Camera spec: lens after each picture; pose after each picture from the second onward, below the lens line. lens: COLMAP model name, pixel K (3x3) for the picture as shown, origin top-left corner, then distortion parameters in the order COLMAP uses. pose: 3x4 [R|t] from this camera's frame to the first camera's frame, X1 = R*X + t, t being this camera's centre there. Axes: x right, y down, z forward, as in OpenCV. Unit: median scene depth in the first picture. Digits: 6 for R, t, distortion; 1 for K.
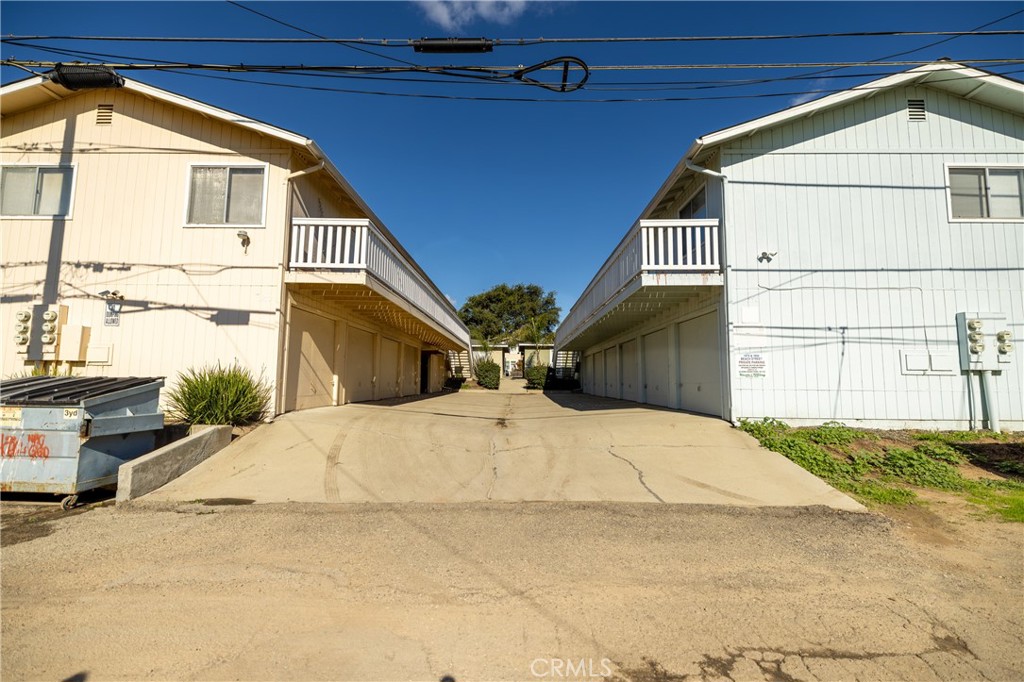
lens RADIAL K [[446.1, 0, 512.0], [0, 446.1, 341.0], [0, 0, 1]] dist [0.000646, -0.000217]
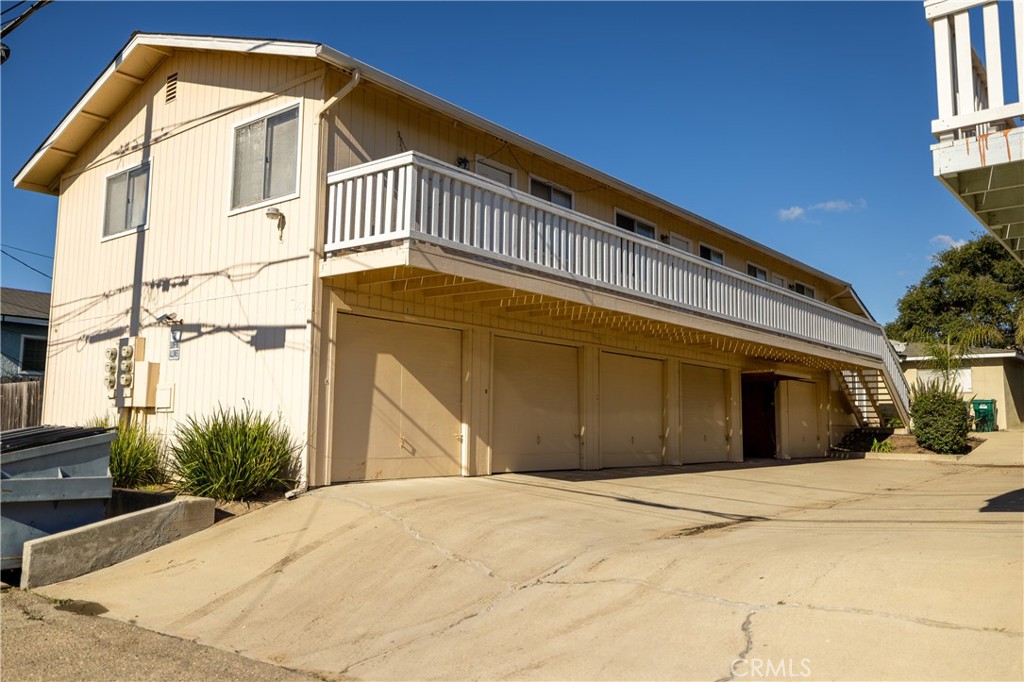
lens RADIAL K [[832.2, 0, 512.0], [0, 832.2, 341.0], [0, 0, 1]] dist [0.001884, 0.006583]
pose [[0.781821, -0.065997, -0.620000, 0.429398], [0.051951, 0.997820, -0.040705, 0.021341], [0.621335, -0.000386, 0.783545, 0.243149]]
